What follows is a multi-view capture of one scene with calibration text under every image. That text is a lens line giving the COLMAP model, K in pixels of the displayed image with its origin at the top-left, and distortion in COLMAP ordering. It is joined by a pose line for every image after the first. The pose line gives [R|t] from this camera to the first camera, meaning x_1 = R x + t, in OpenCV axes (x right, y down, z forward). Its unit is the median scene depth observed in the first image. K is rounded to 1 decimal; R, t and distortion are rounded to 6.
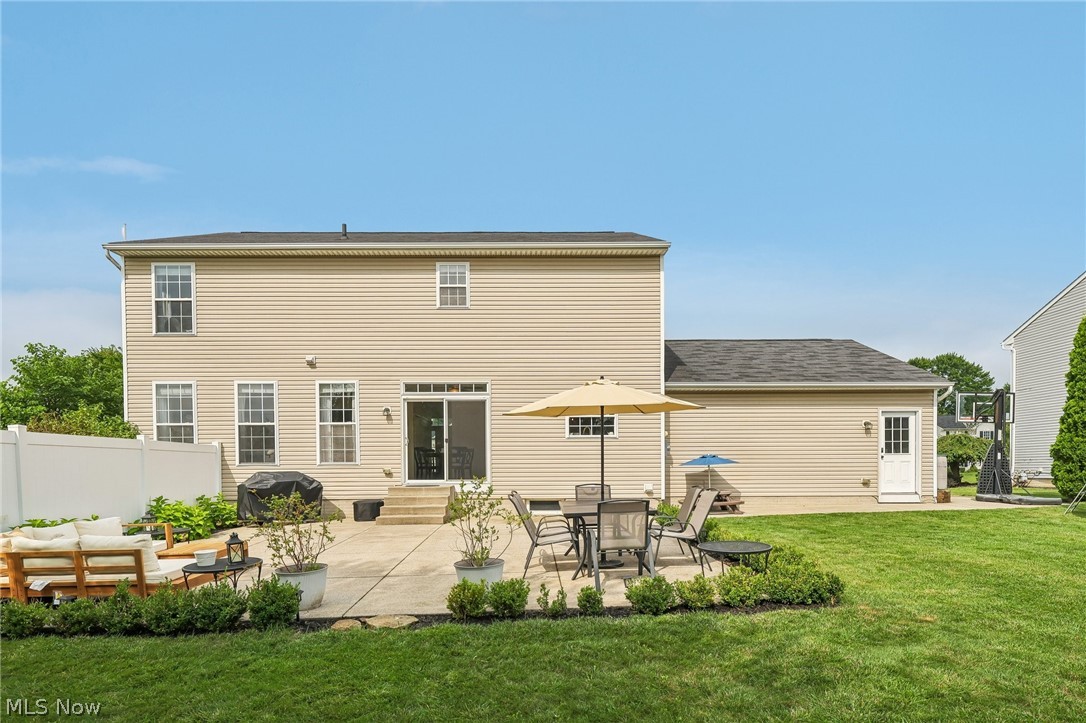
lens RADIAL K [[488.3, 0, 543.1], [0, 488.3, 401.3], [0, 0, 1]] dist [0.000772, 0.000640]
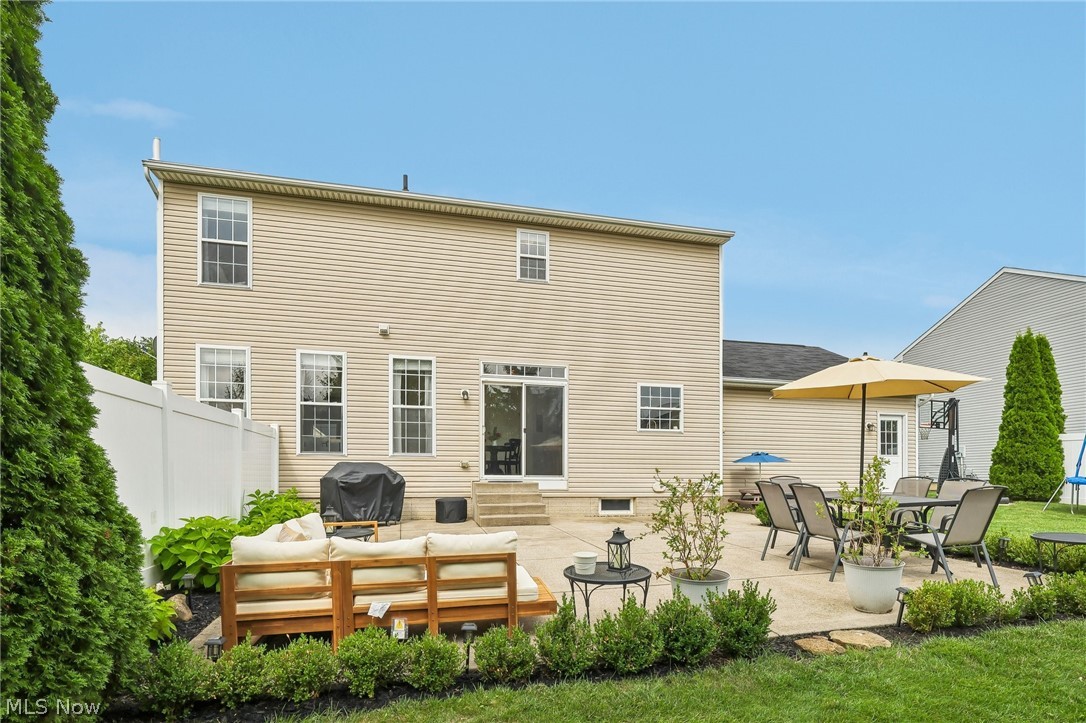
lens RADIAL K [[504.4, 0, 538.0], [0, 504.4, 394.8], [0, 0, 1]] dist [-0.000098, 0.001484]
pose [[0.985029, 0.031642, 0.169458, -0.356298], [-0.028908, 0.999409, -0.018576, 0.034669], [-0.169946, 0.013399, 0.985362, 0.108530]]
